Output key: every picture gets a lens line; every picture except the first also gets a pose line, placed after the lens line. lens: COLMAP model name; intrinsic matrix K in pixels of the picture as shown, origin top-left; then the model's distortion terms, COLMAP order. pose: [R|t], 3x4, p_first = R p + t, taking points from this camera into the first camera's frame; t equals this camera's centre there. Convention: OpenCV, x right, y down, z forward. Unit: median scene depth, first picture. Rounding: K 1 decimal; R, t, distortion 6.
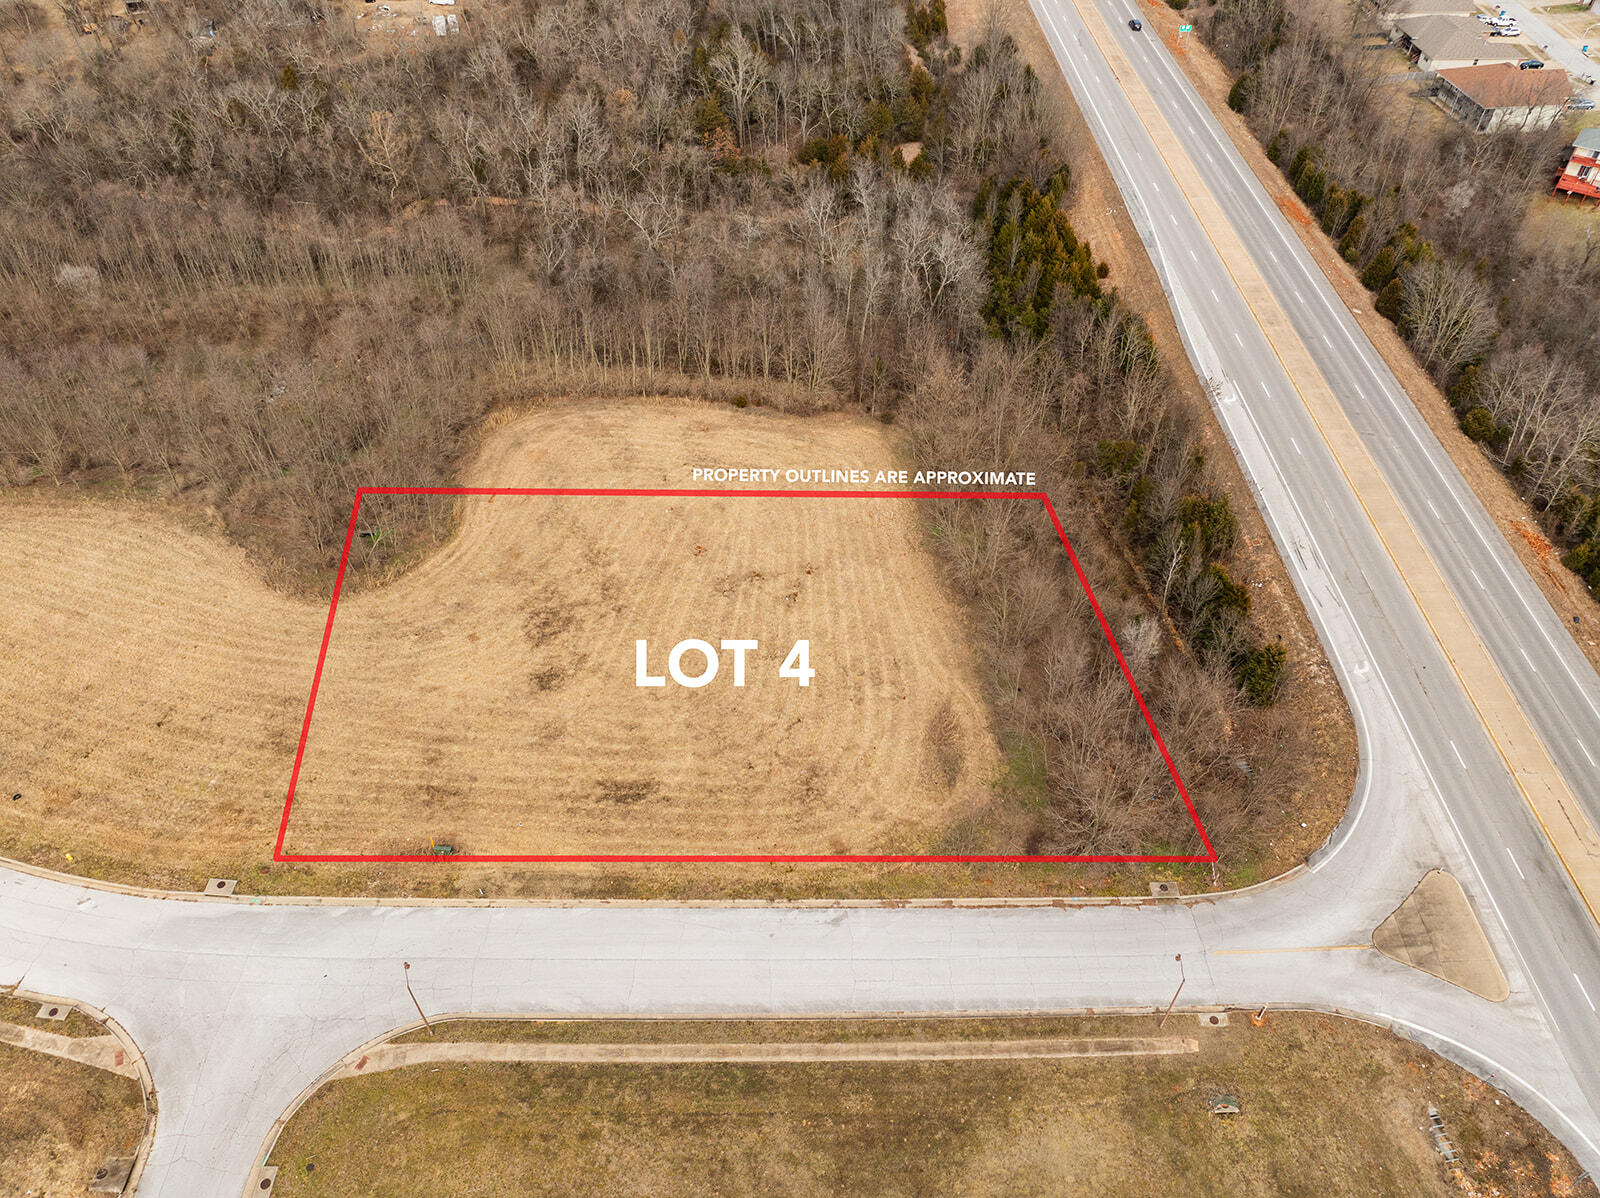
lens RADIAL K [[1129.7, 0, 808.1], [0, 1129.7, 595.6], [0, 0, 1]] dist [-0.044382, 0.014929]
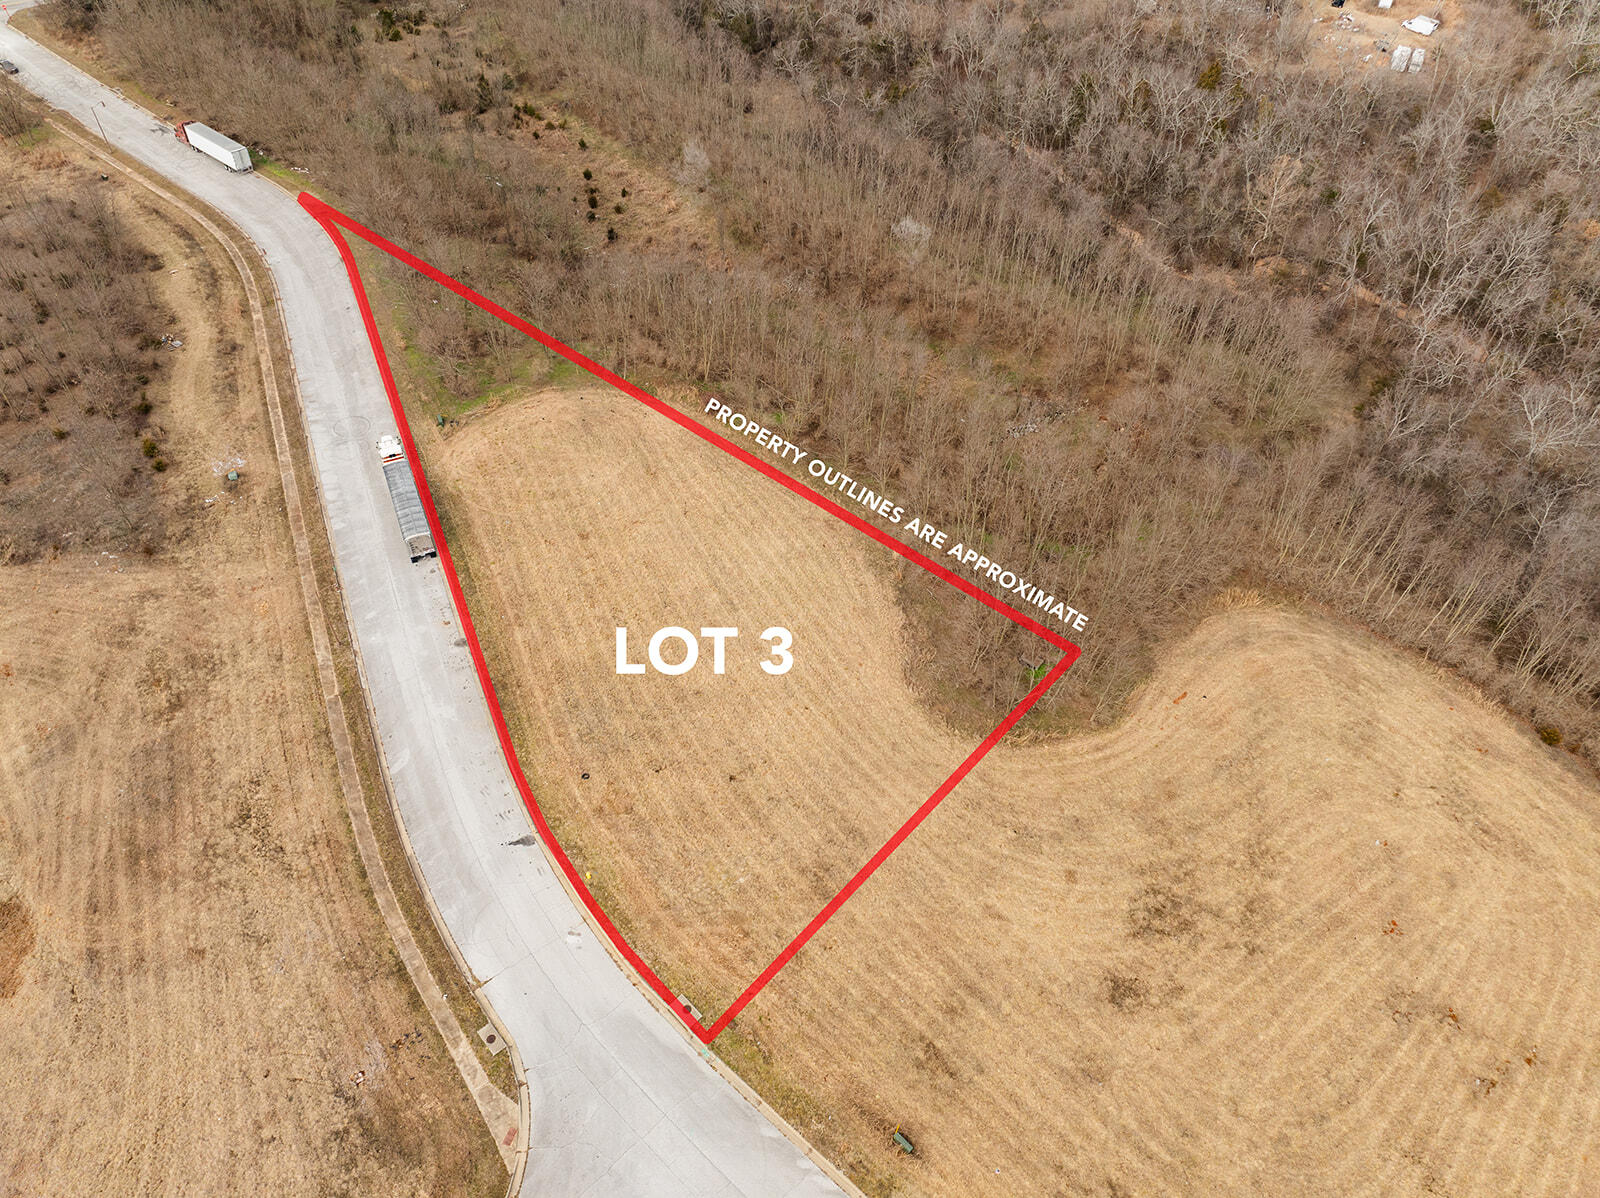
lens RADIAL K [[1129.7, 0, 808.1], [0, 1129.7, 595.6], [0, 0, 1]] dist [-0.044382, 0.014929]
pose [[0.738867, 0.493139, -0.459228, -0.171770], [-0.474741, 0.864595, 0.164613, -0.187436], [0.478223, 0.096387, 0.872933, 0.190130]]
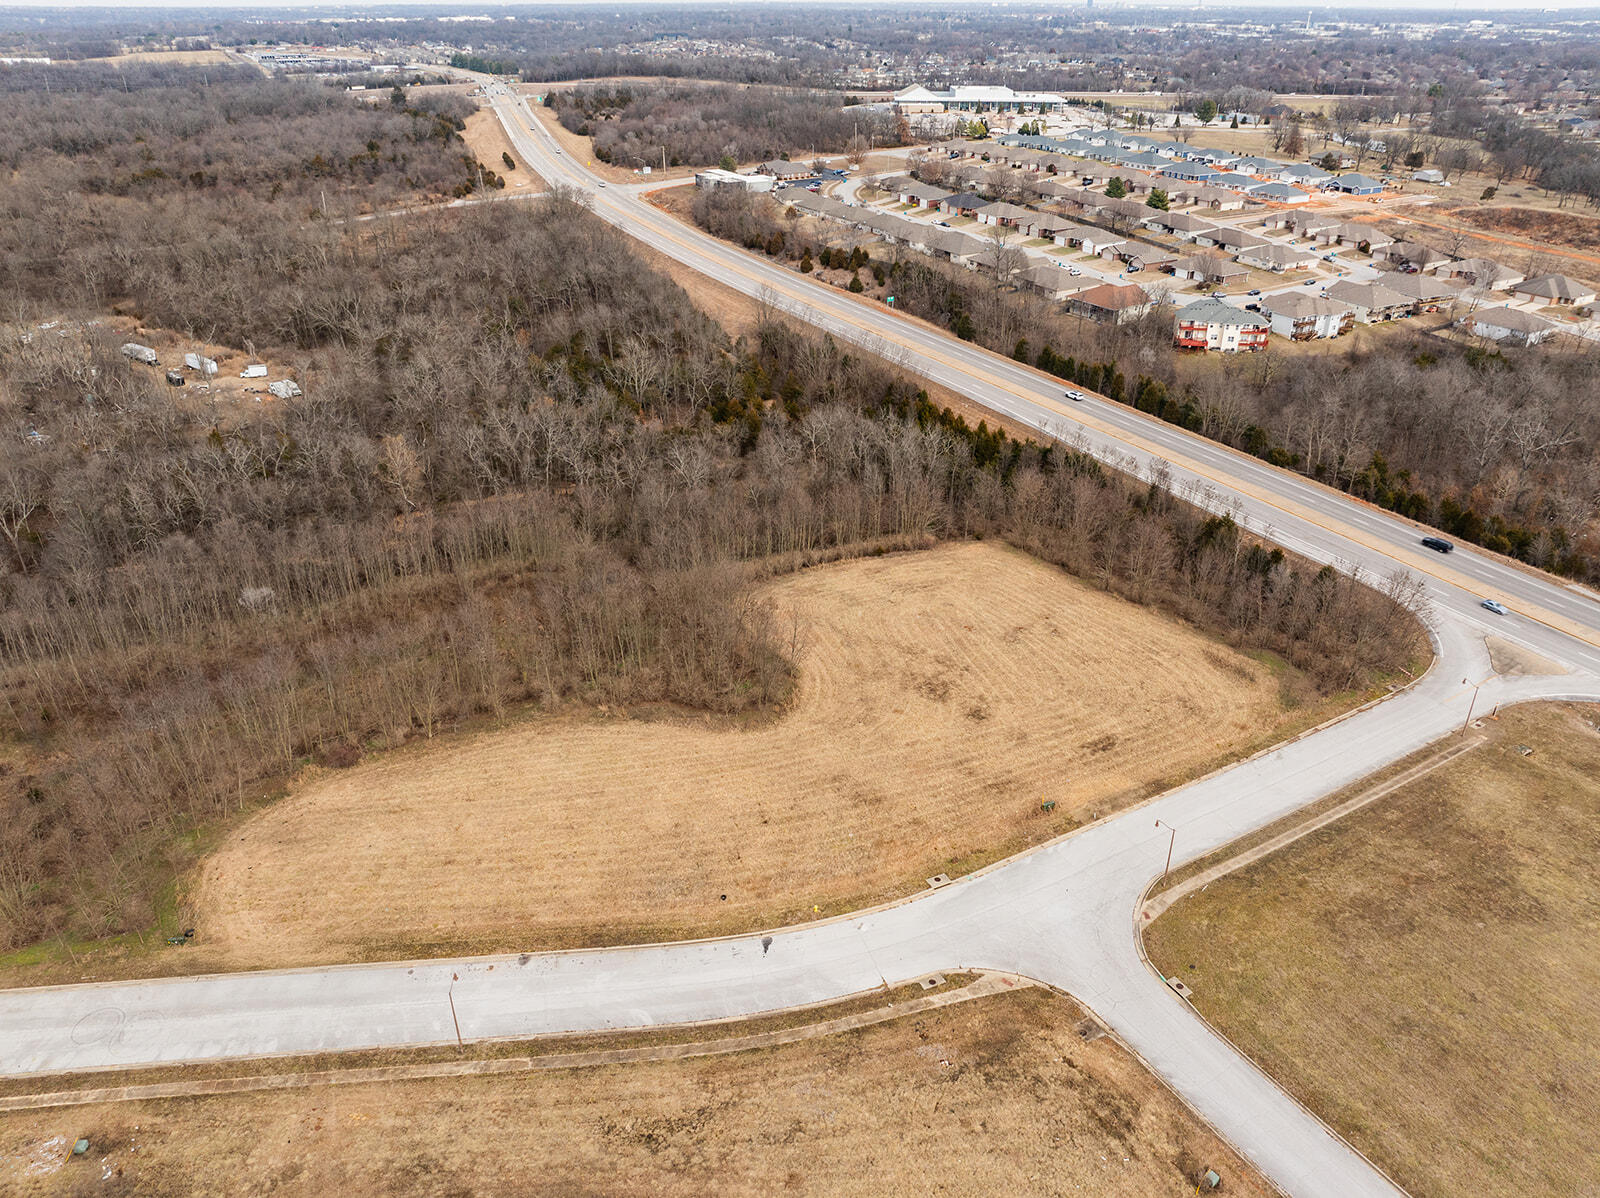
lens RADIAL K [[1129.7, 0, 808.1], [0, 1129.7, 595.6], [0, 0, 1]] dist [-0.044382, 0.014929]
pose [[0.865640, -0.238162, 0.440392, -0.957089], [0.352007, 0.915015, -0.197074, 0.138572], [-0.356030, 0.325617, 0.875909, -0.141792]]
